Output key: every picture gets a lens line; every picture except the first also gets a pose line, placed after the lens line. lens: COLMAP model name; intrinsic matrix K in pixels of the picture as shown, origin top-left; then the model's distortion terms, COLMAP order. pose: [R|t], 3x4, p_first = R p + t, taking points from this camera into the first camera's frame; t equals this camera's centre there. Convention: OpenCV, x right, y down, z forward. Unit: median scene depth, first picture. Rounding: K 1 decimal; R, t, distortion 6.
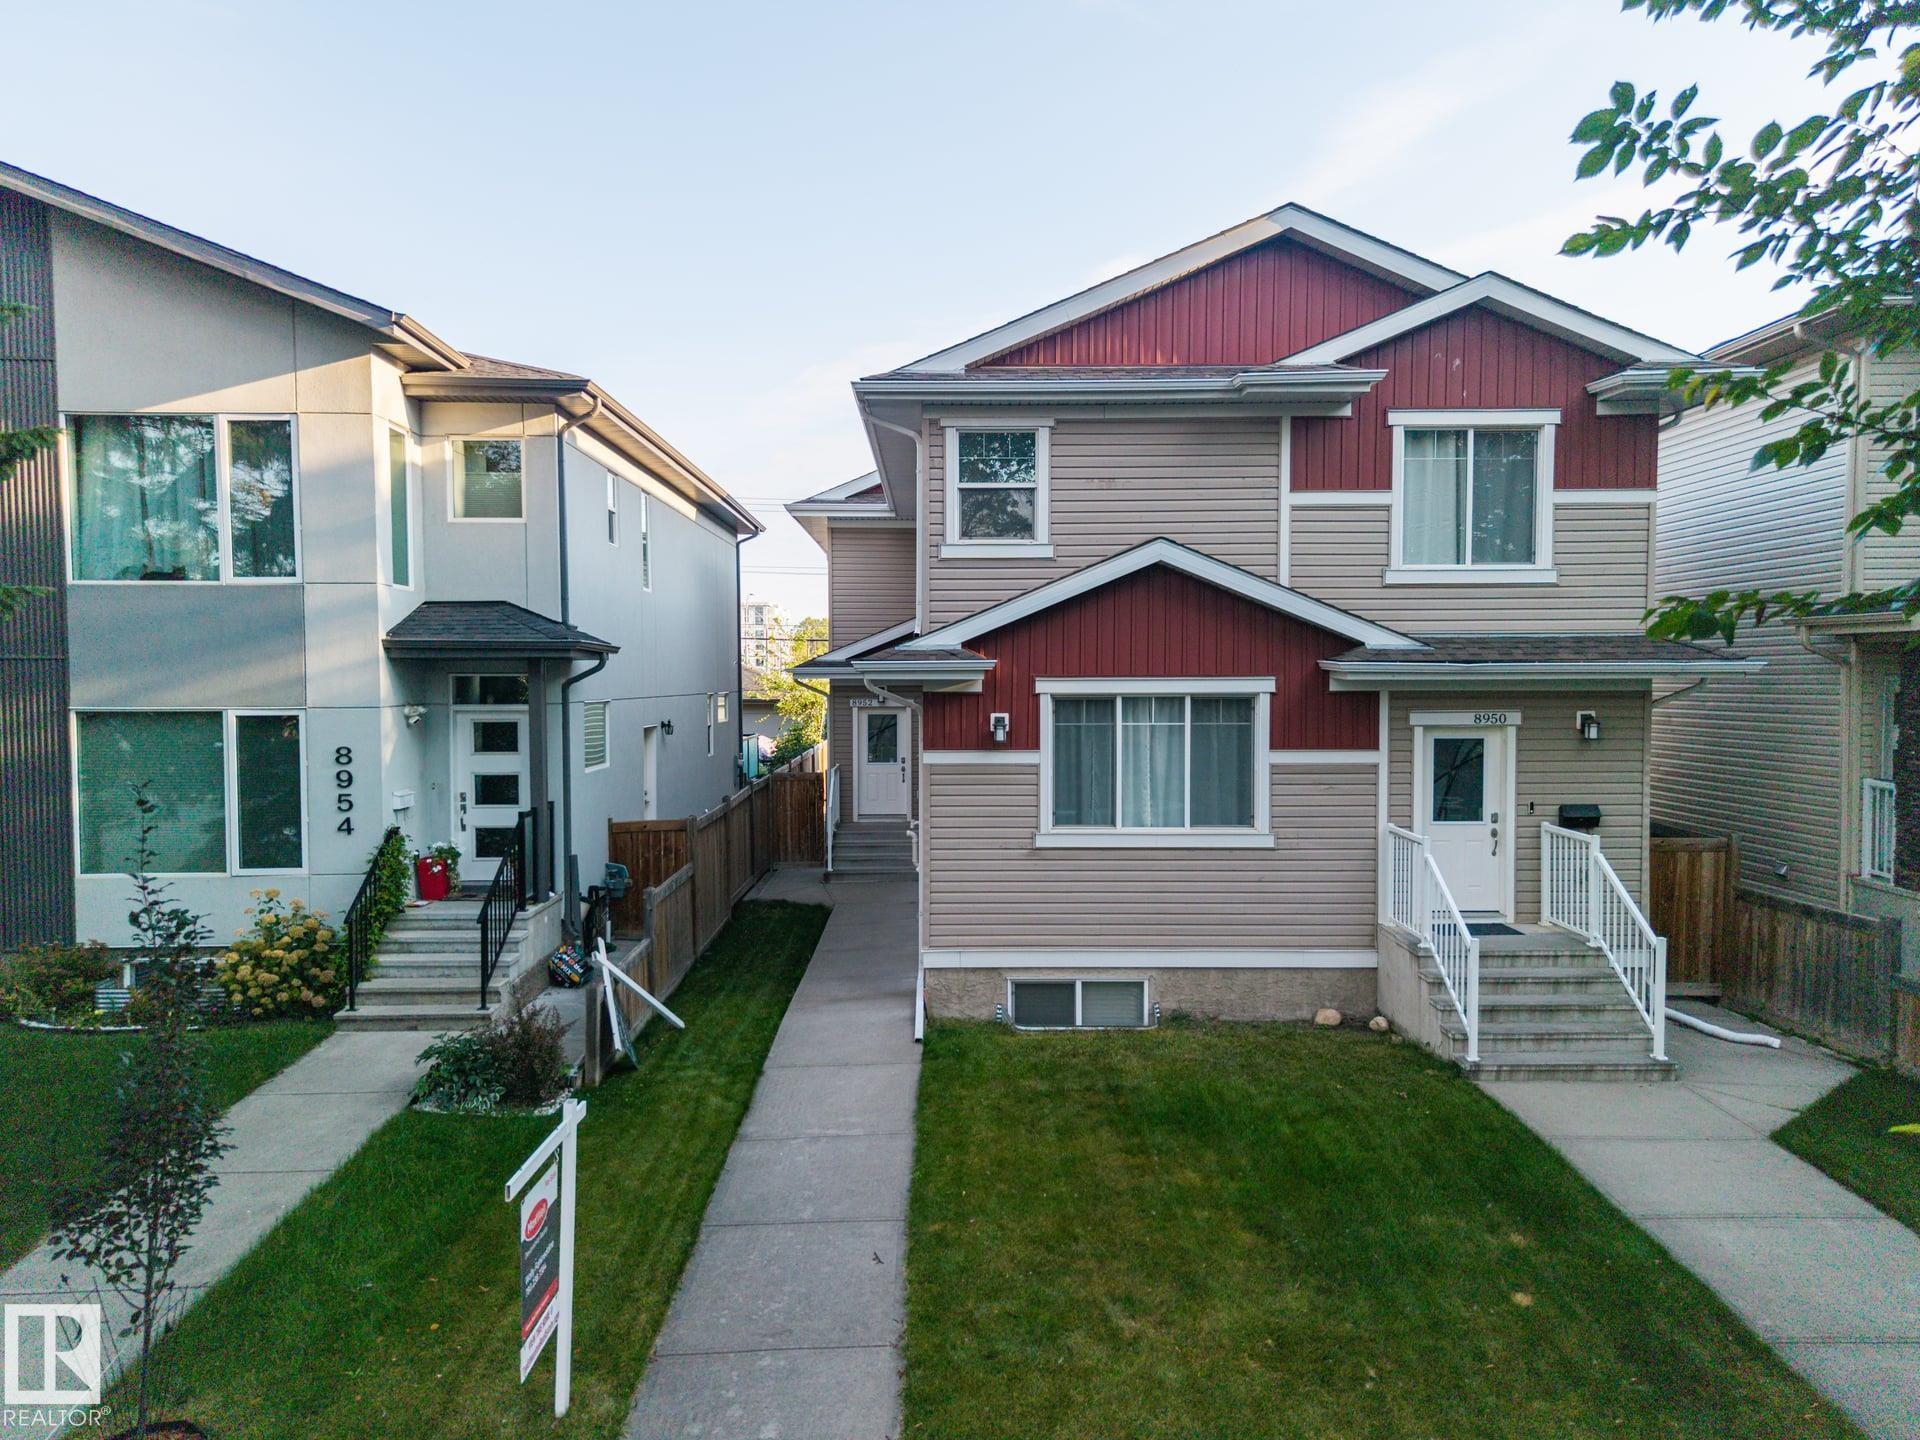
lens RADIAL K [[1279.0, 0, 957.2], [0, 1279.0, 730.1], [0, 0, 1]] dist [0.038048, -0.002697]
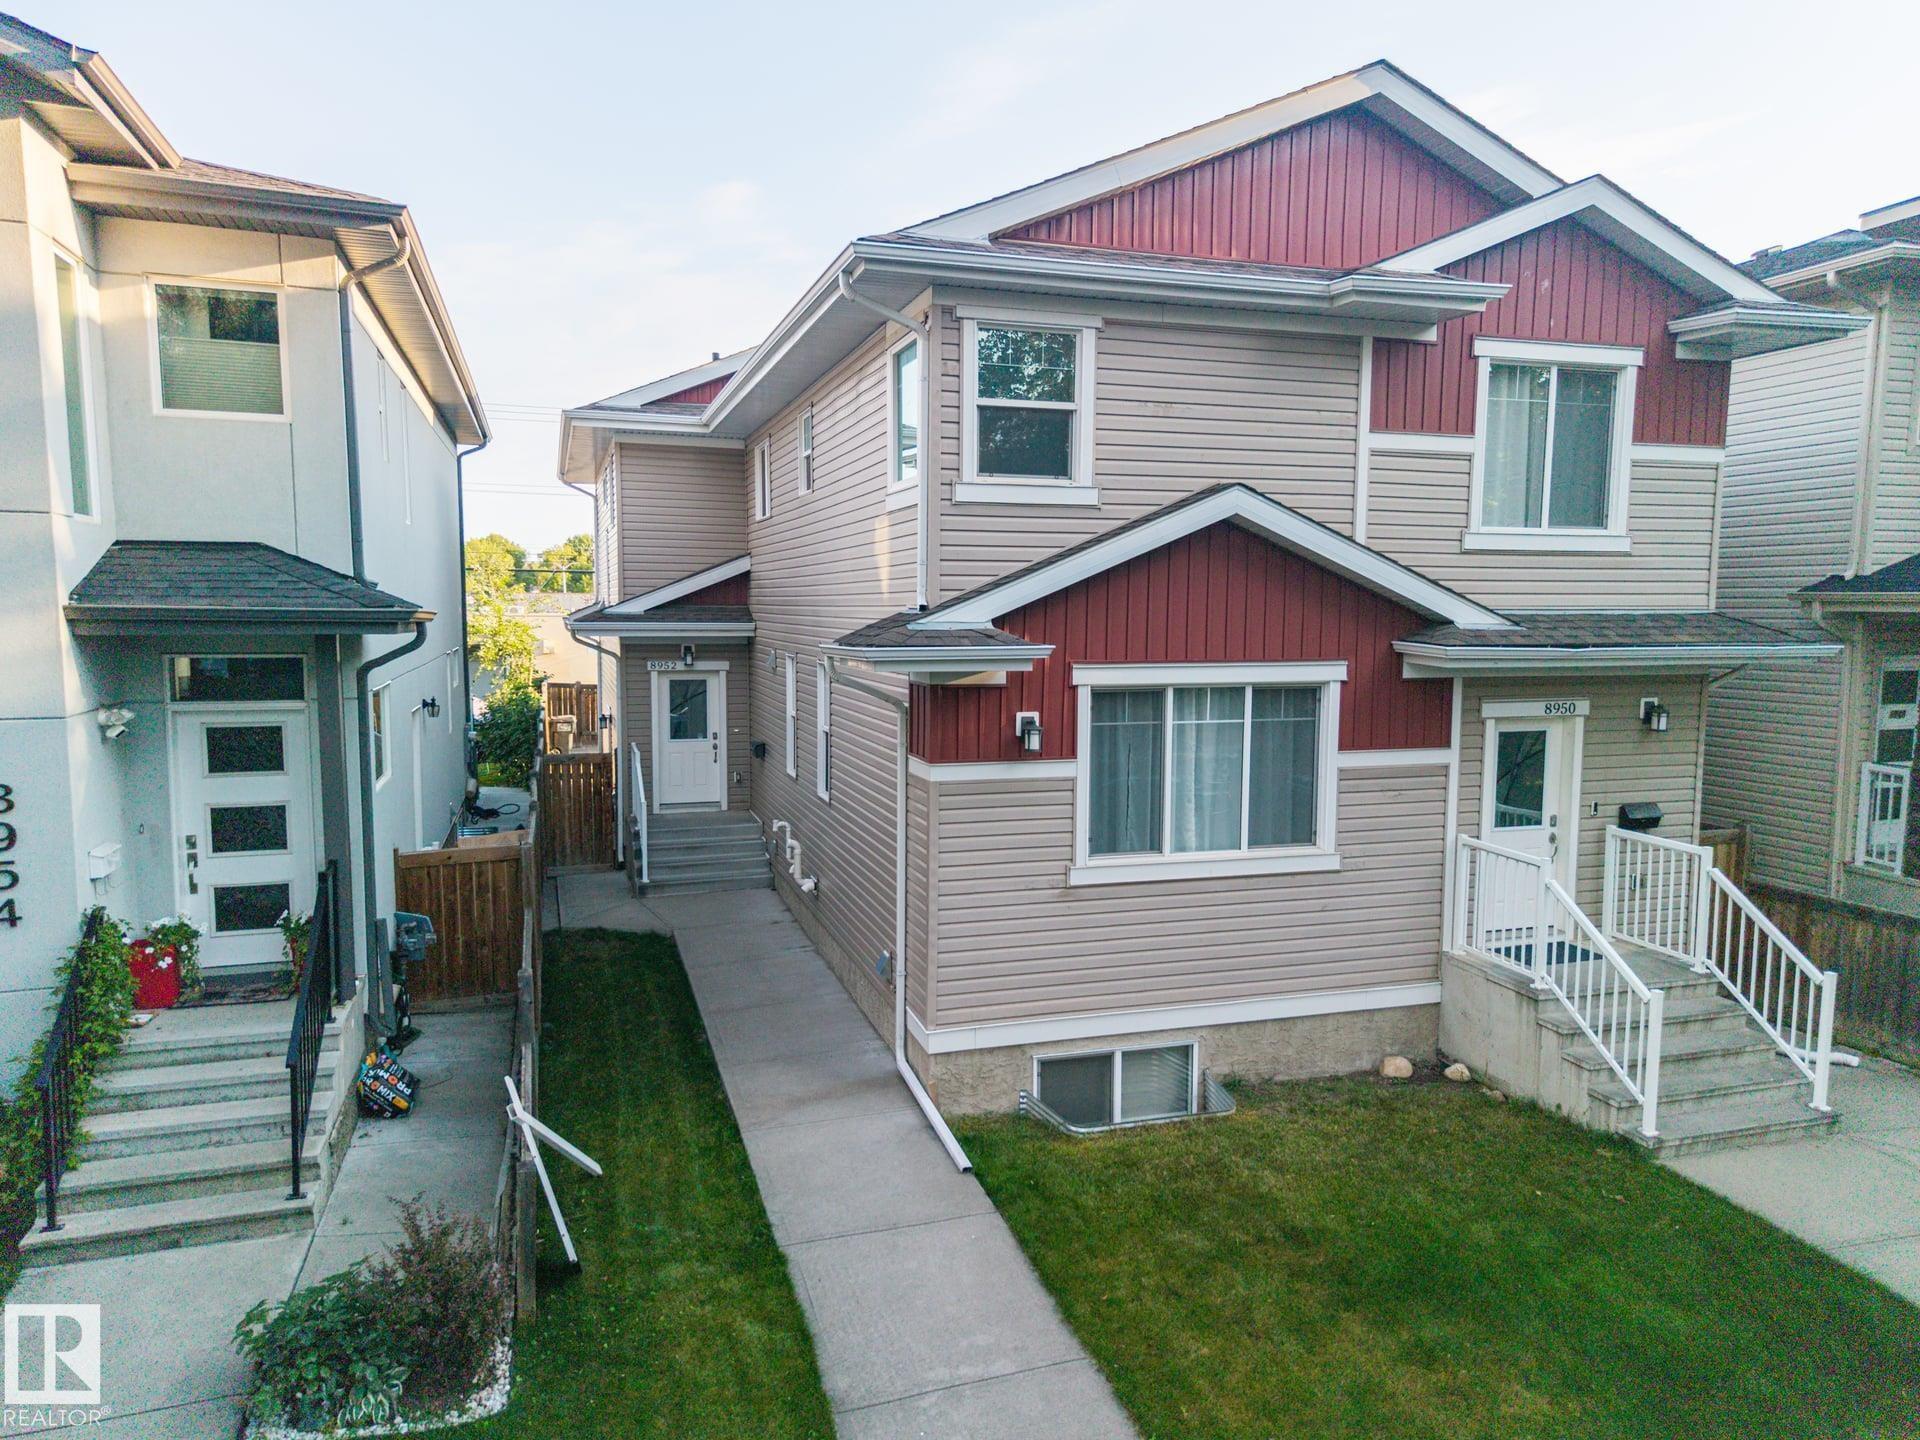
lens RADIAL K [[1279.0, 0, 957.2], [0, 1279.0, 730.1], [0, 0, 1]] dist [0.038048, -0.002697]
pose [[0.956974, -0.020579, 0.289442, -0.224256], [0.003794, 0.998284, 0.058431, -0.046635], [-0.290148, -0.054819, 0.955410, 0.291511]]
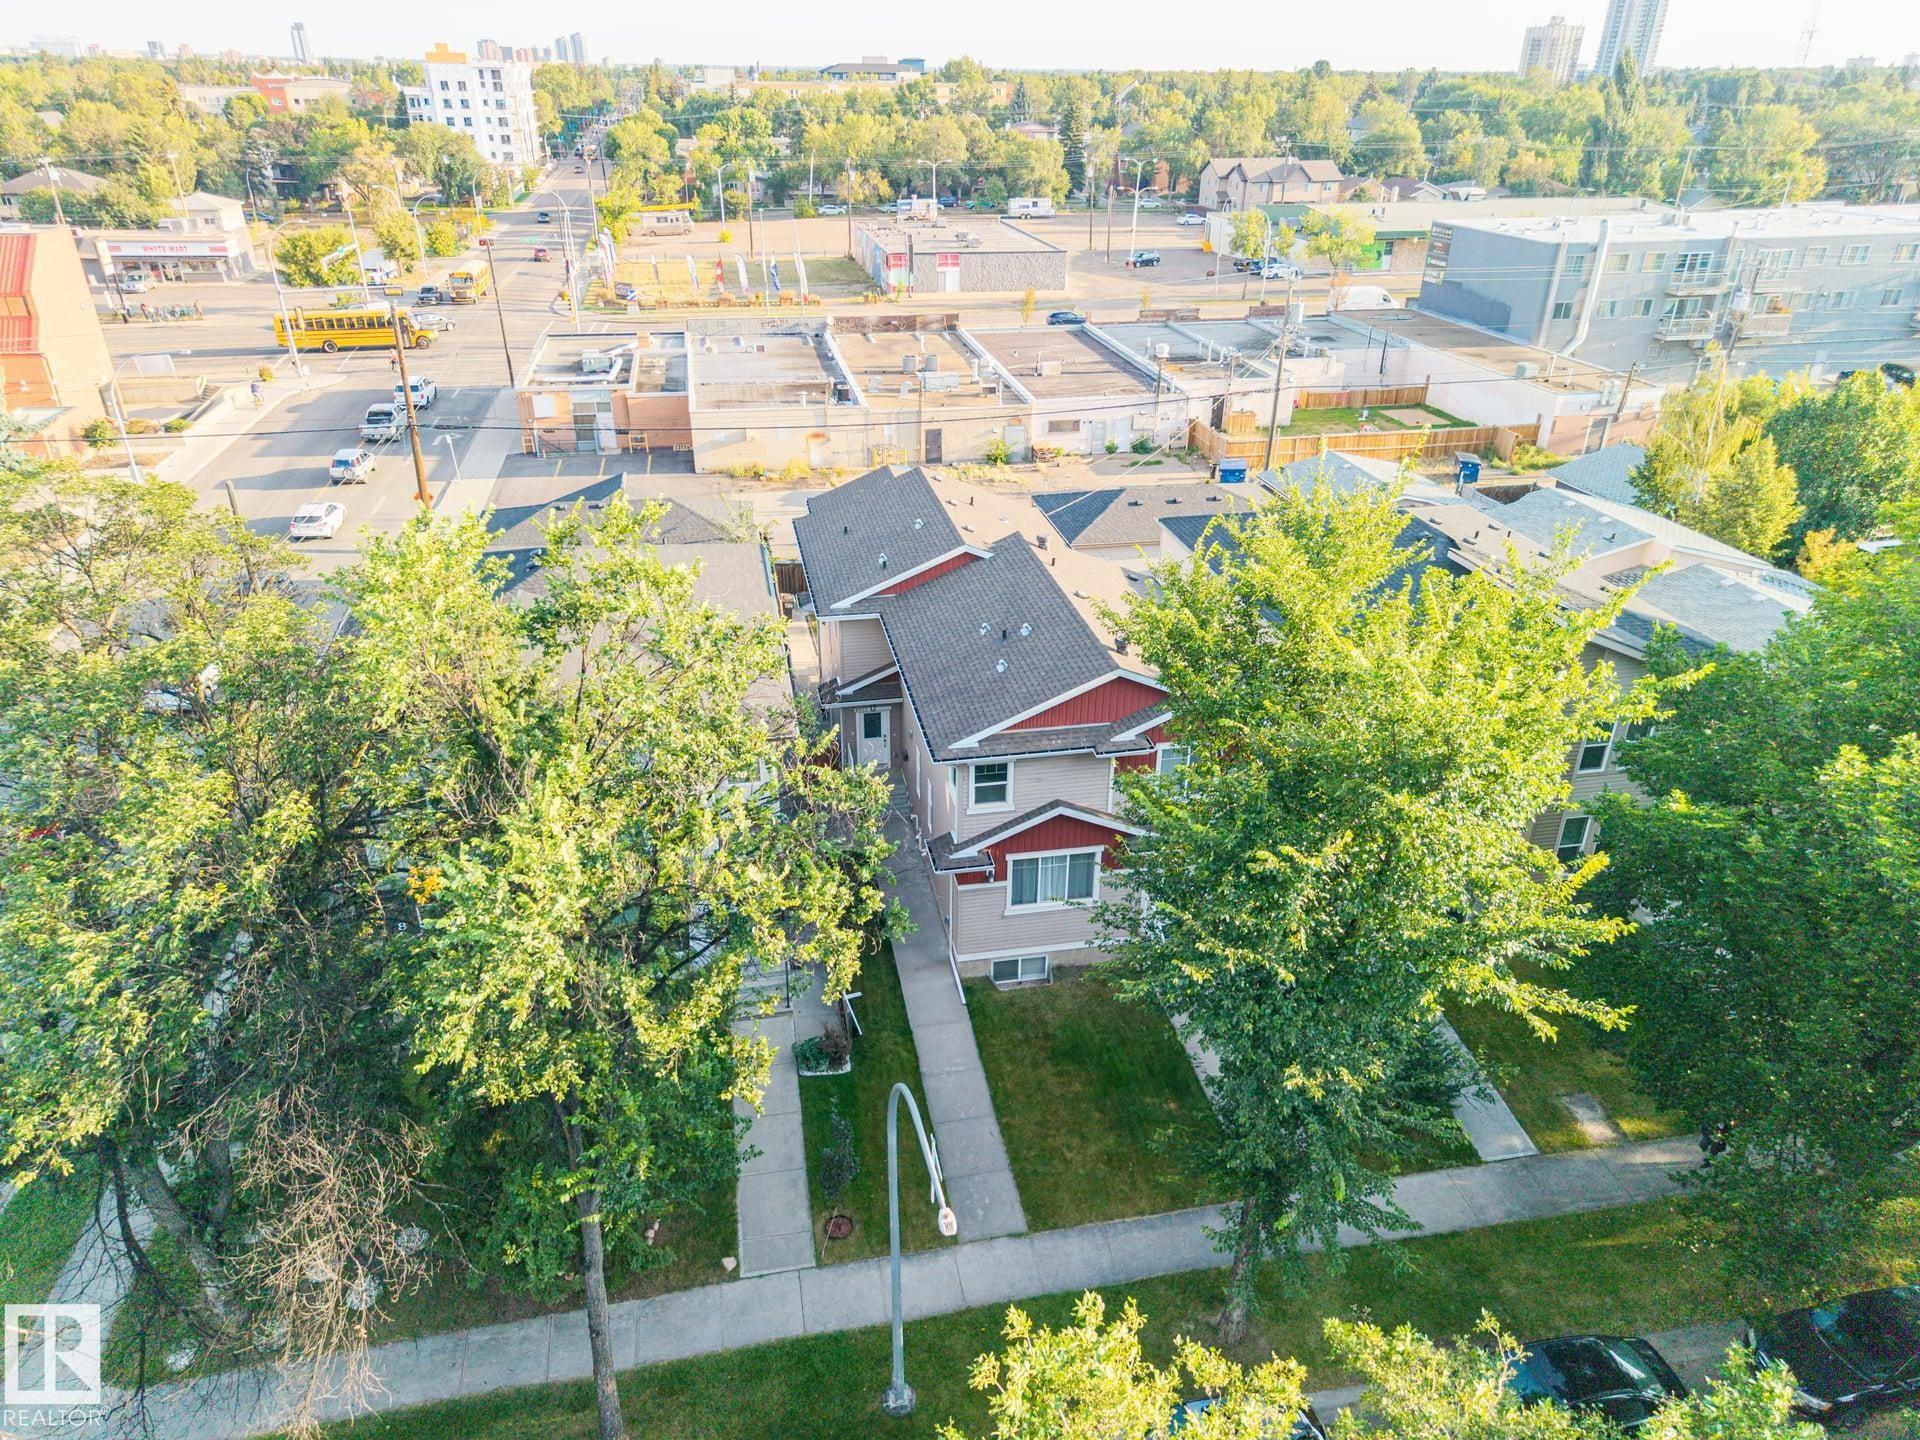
lens RADIAL K [[1279.0, 0, 957.2], [0, 1279.0, 730.1], [0, 0, 1]] dist [0.038048, -0.002697]
pose [[0.984396, -0.074541, 0.159401, -0.379979], [0.000371, 0.906725, 0.421722, -1.232471], [-0.175968, -0.415082, 0.892604, -0.973606]]
